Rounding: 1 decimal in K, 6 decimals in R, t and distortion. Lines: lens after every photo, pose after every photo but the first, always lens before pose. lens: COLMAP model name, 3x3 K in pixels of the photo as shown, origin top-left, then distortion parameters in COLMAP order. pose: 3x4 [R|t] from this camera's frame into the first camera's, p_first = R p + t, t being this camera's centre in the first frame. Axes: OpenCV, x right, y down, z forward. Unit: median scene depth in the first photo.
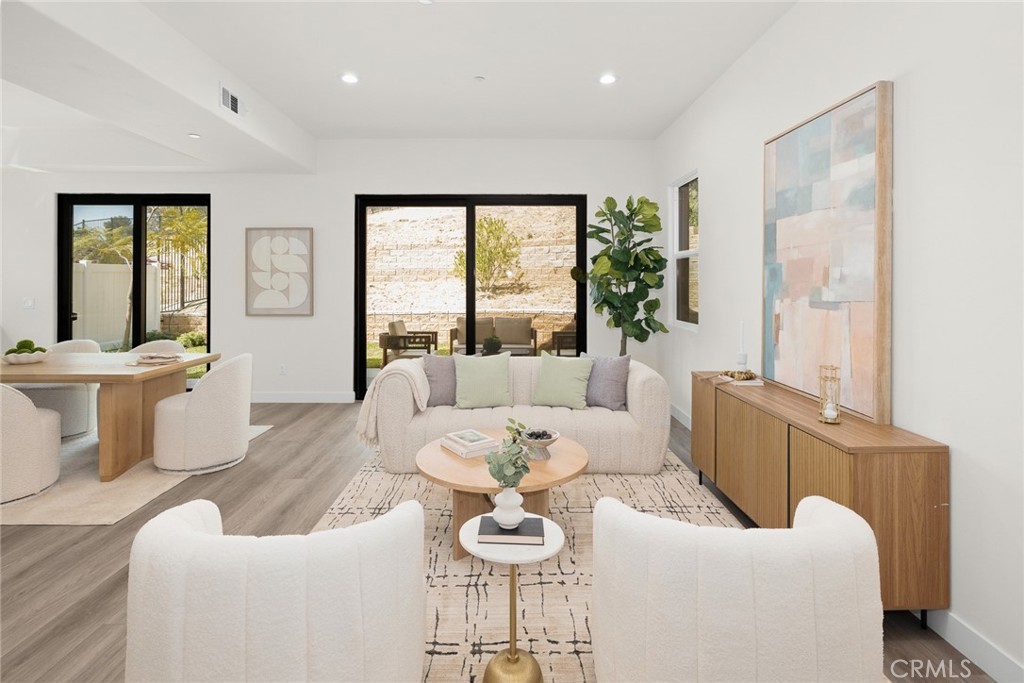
lens RADIAL K [[501.0, 0, 516.5], [0, 501.0, 280.3], [0, 0, 1]] dist [0.005758, 0.000565]
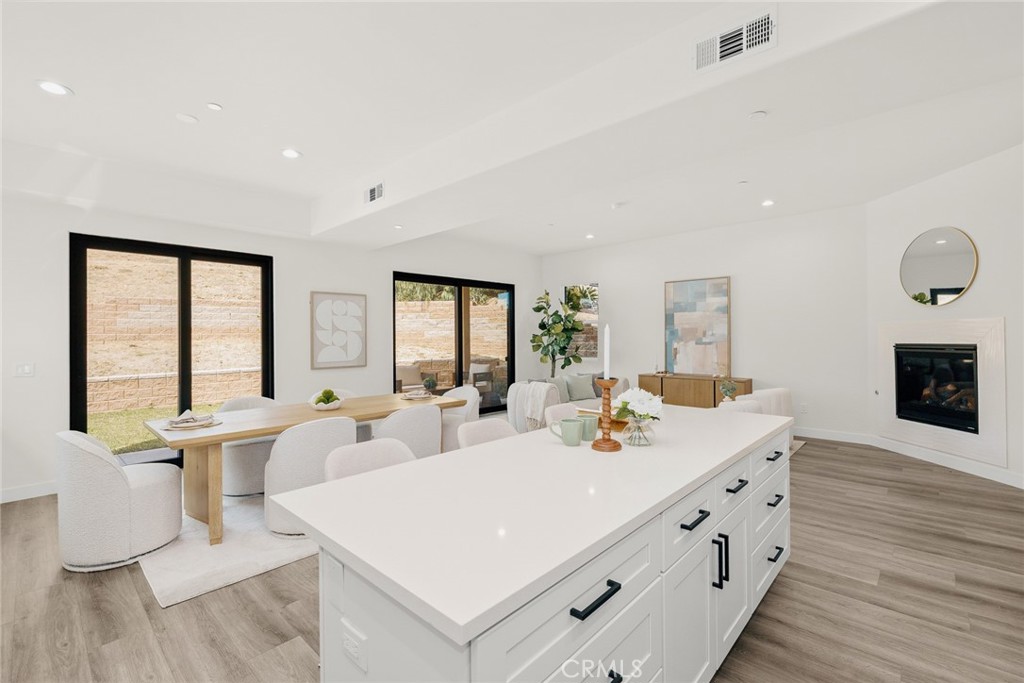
lens RADIAL K [[446.1, 0, 512.1], [0, 446.1, 339.2], [0, 0, 1]] dist [0.000962, 0.000029]
pose [[0.694727, -0.009164, 0.719216, -1.346458], [0.007006, 0.999958, 0.005974, 0.000080], [-0.719240, 0.000889, 0.694761, -0.019589]]
